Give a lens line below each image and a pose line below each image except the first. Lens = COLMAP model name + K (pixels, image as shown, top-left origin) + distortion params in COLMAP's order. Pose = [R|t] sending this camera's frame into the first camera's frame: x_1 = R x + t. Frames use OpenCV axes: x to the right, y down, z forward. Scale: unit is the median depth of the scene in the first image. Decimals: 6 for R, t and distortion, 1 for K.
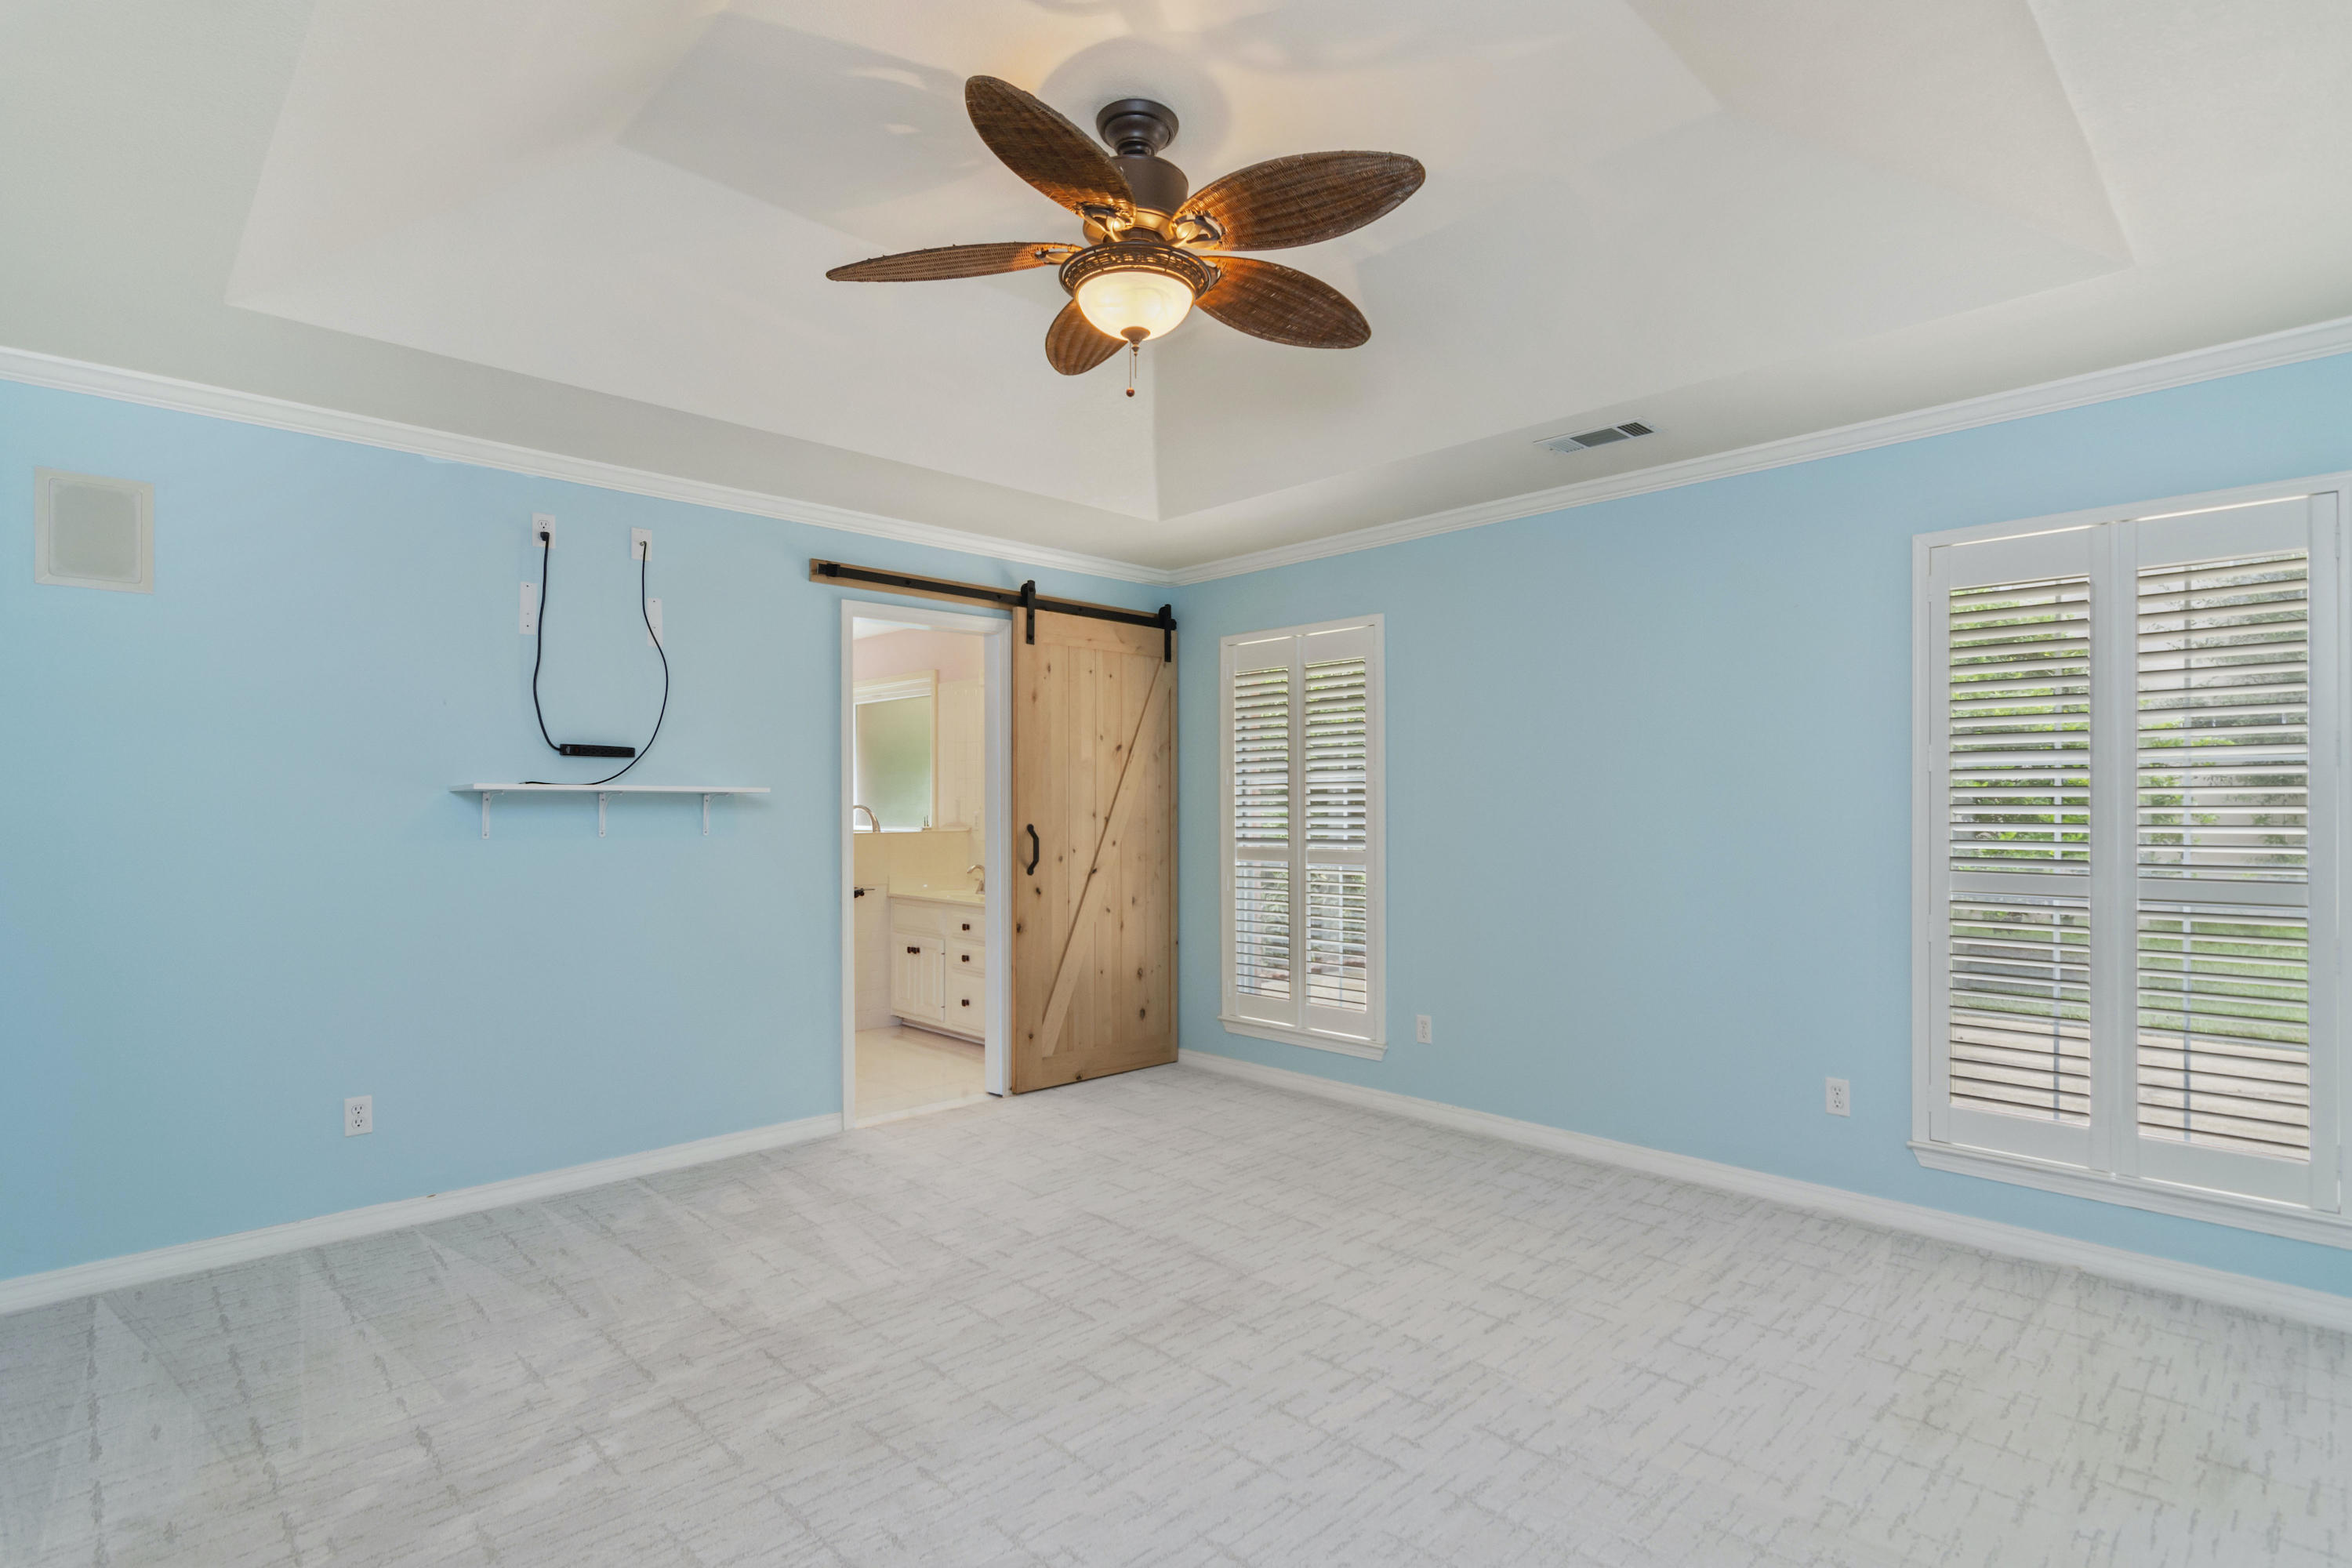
lens RADIAL K [[1145.1, 0, 1179.0], [0, 1145.1, 792.0], [0, 0, 1]] dist [-0.000304, 0.002051]
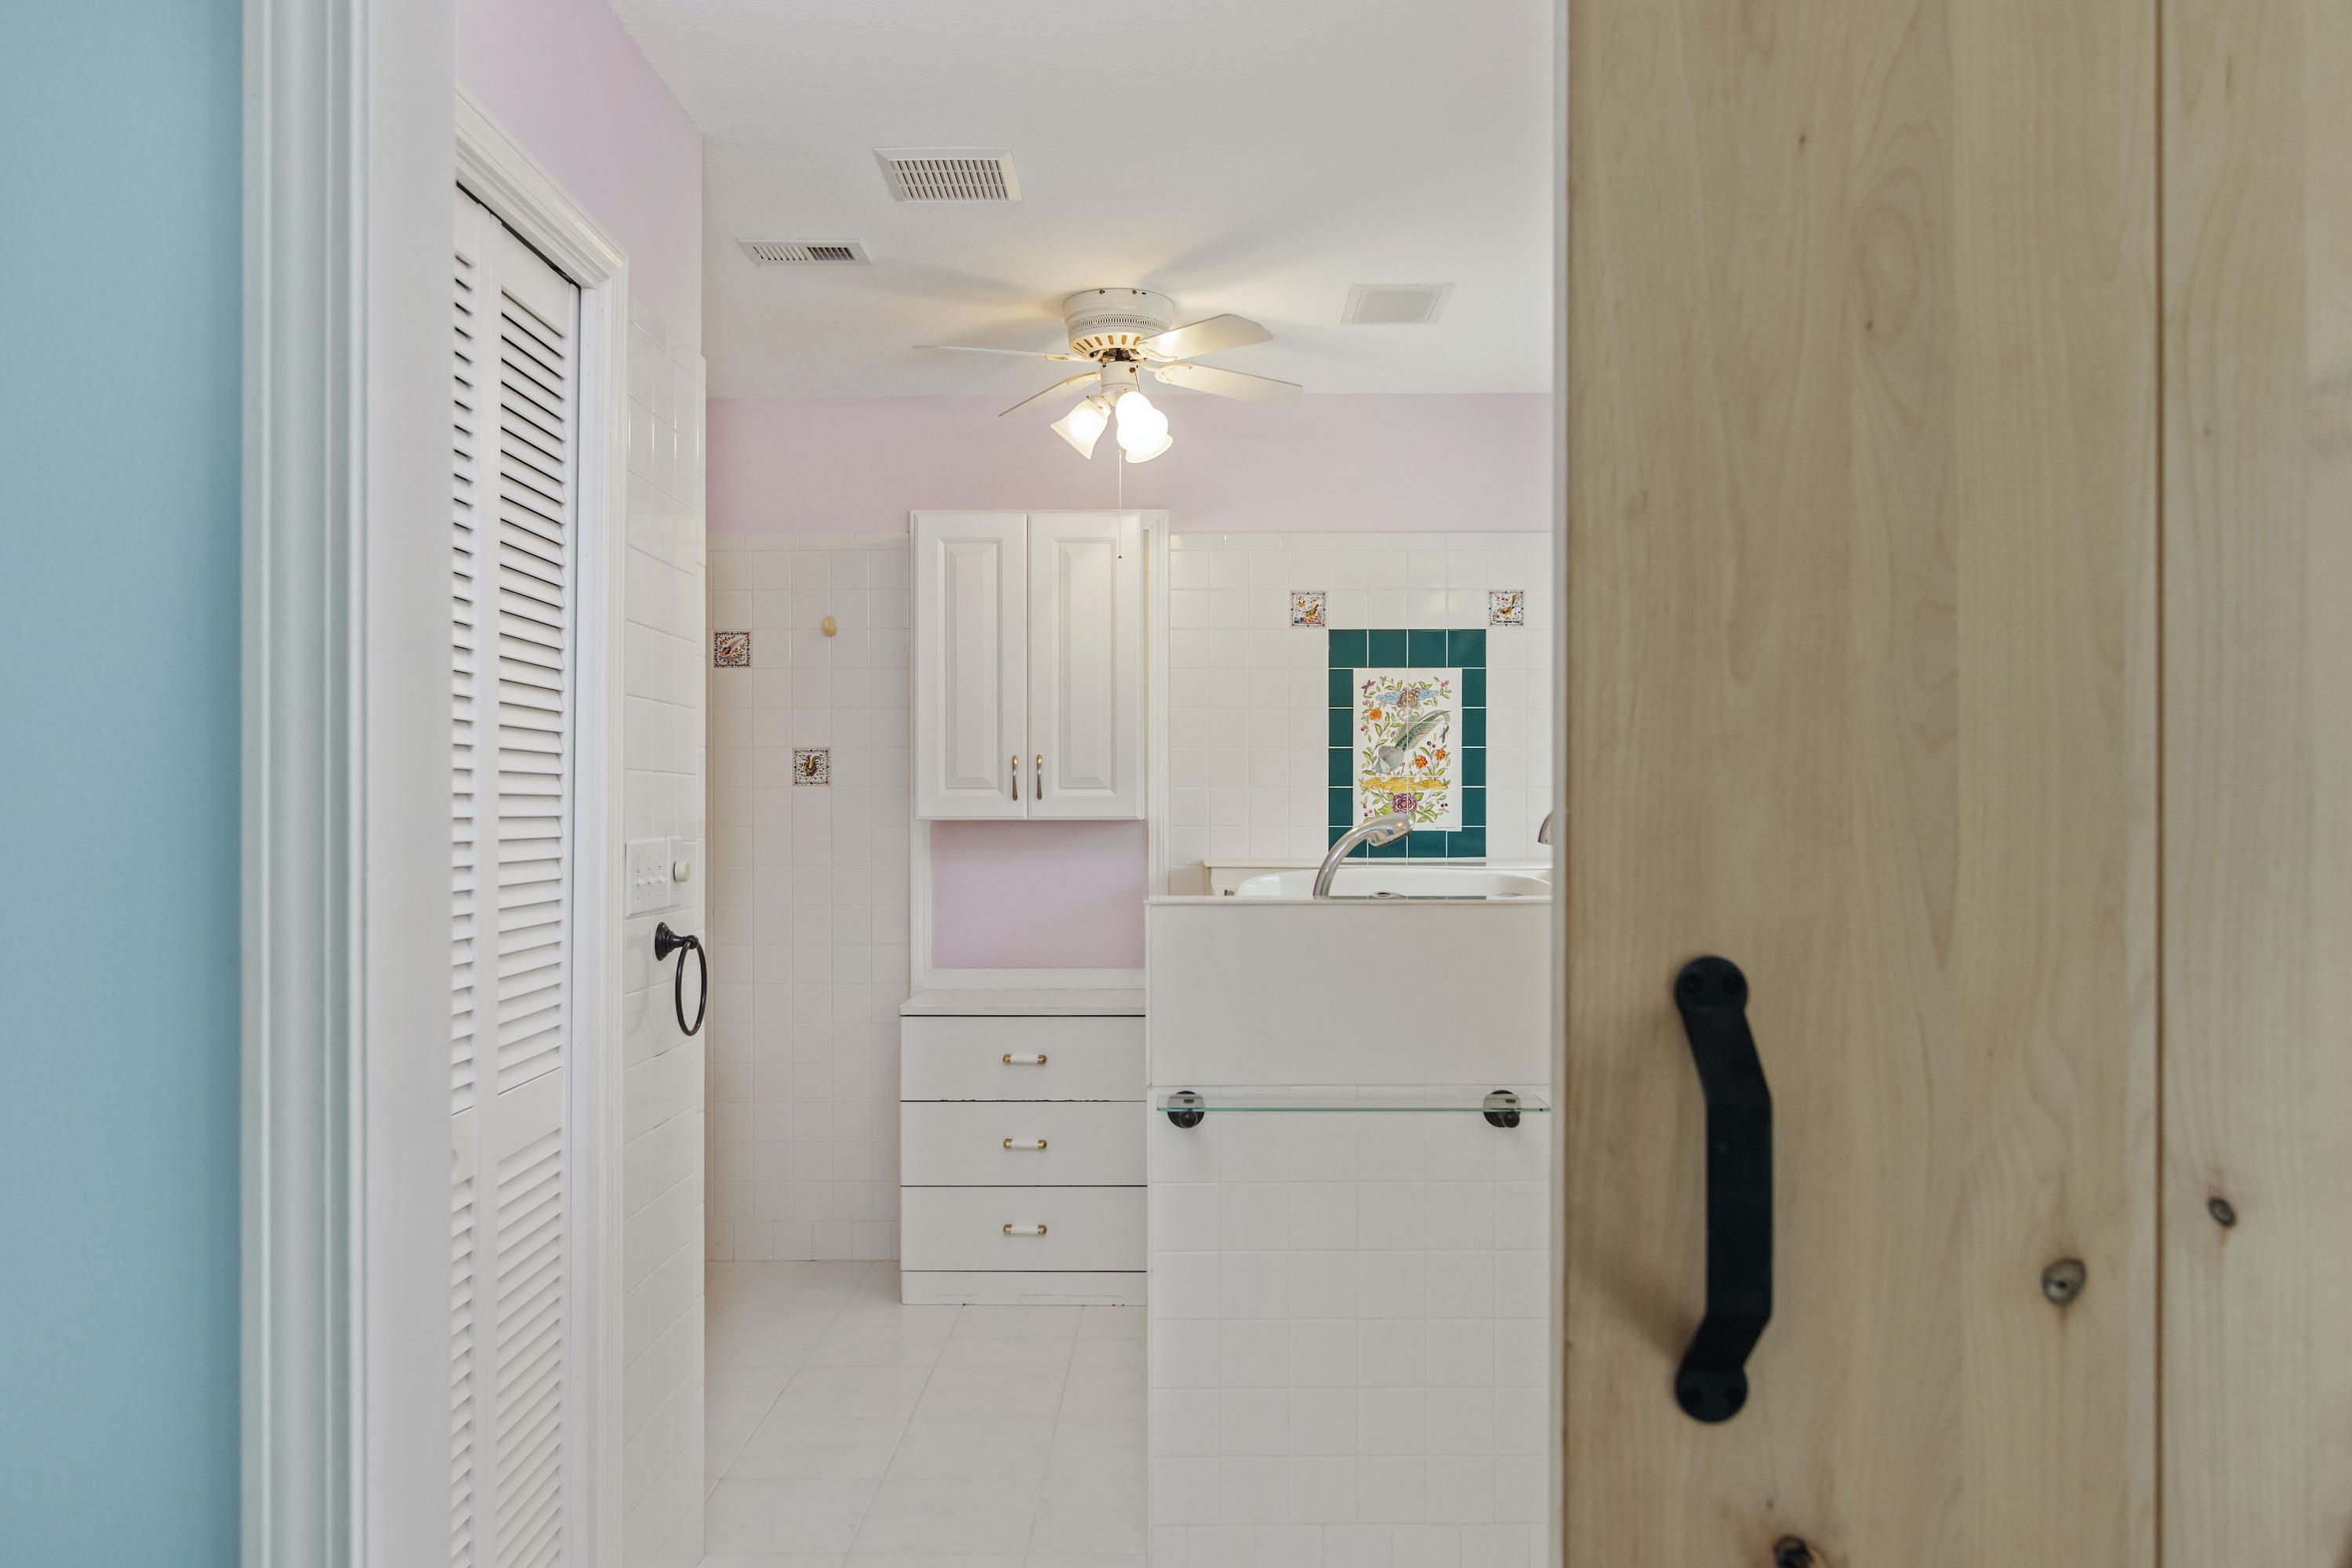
lens RADIAL K [[1601.7, 0, 1186.7], [0, 1601.7, 798.2], [0, 0, 1]] dist [-0.000417, 0.002247]
pose [[0.708597, 0.001631, -0.705612, -0.058249], [0.002667, 0.999984, 0.004989, 0.011642], [0.705609, -0.005417, 0.708581, 0.897333]]
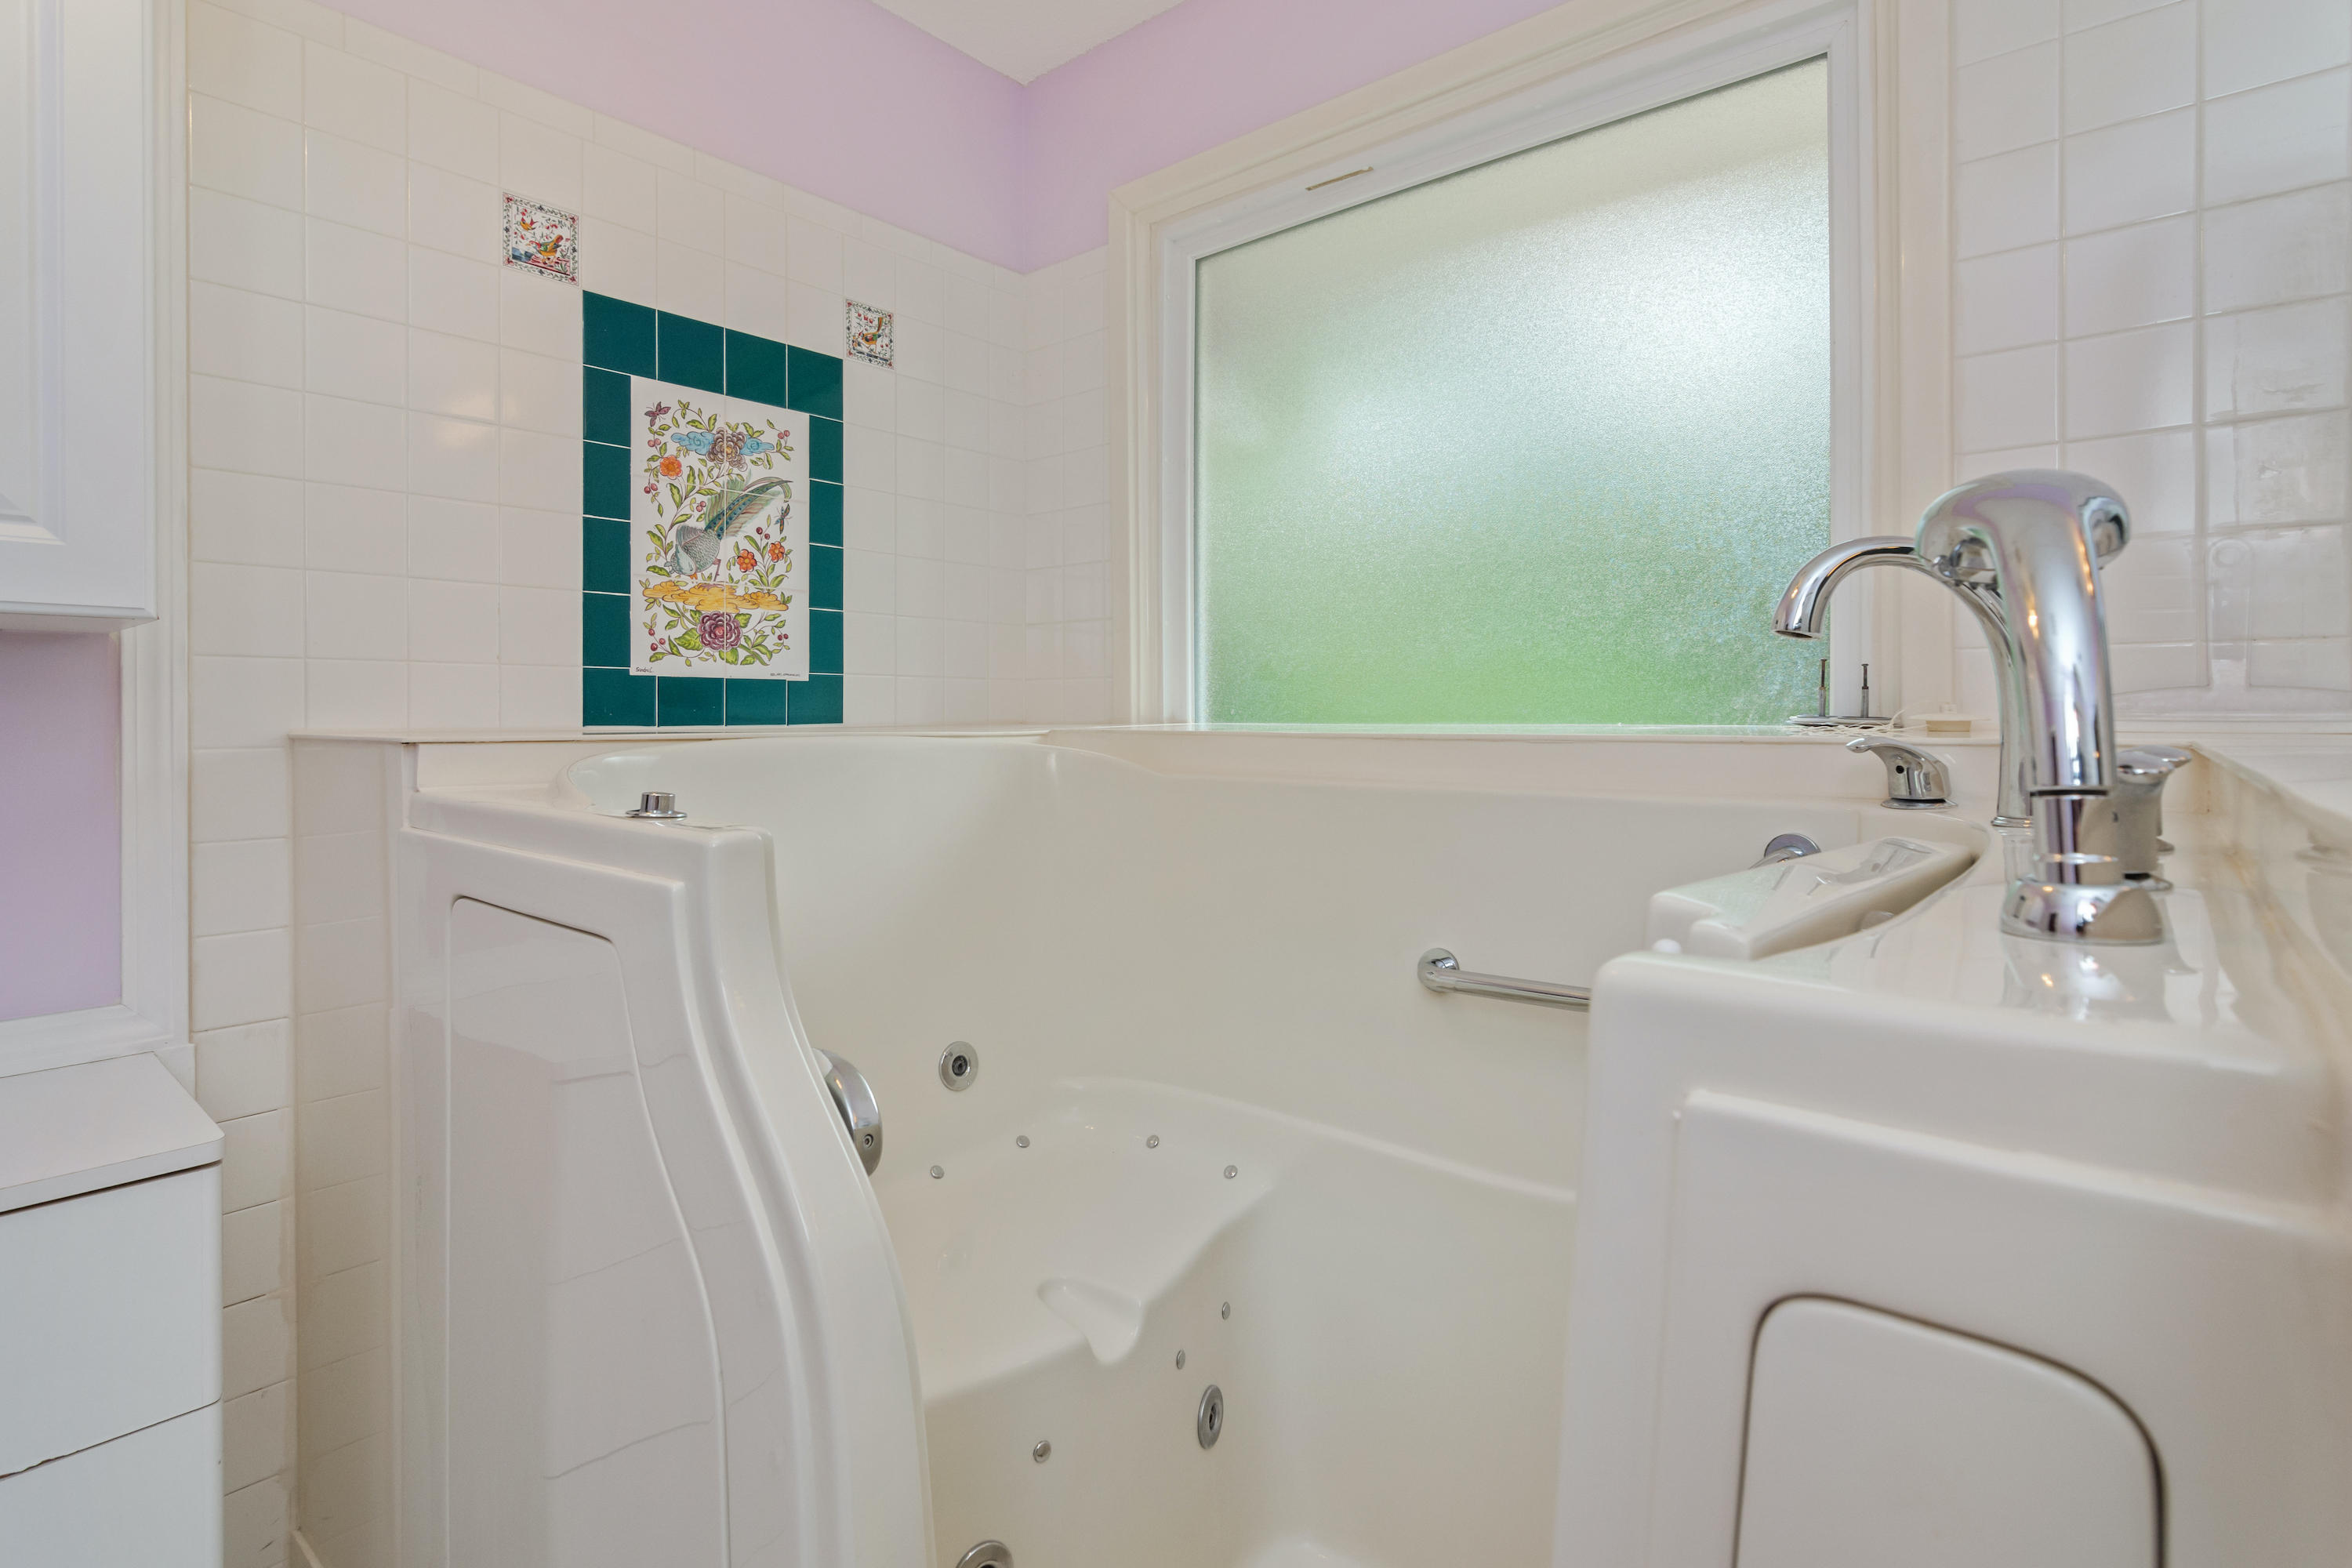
lens RADIAL K [[1145.1, 0, 1147.9], [0, 1145.1, 708.0], [0, 0, 1]] dist [-0.000304, 0.002051]
pose [[0.997667, 0.006100, 0.067998, -0.564687], [-0.006379, 0.999972, 0.003898, 0.046824], [-0.067973, -0.004322, 0.997678, 1.300932]]
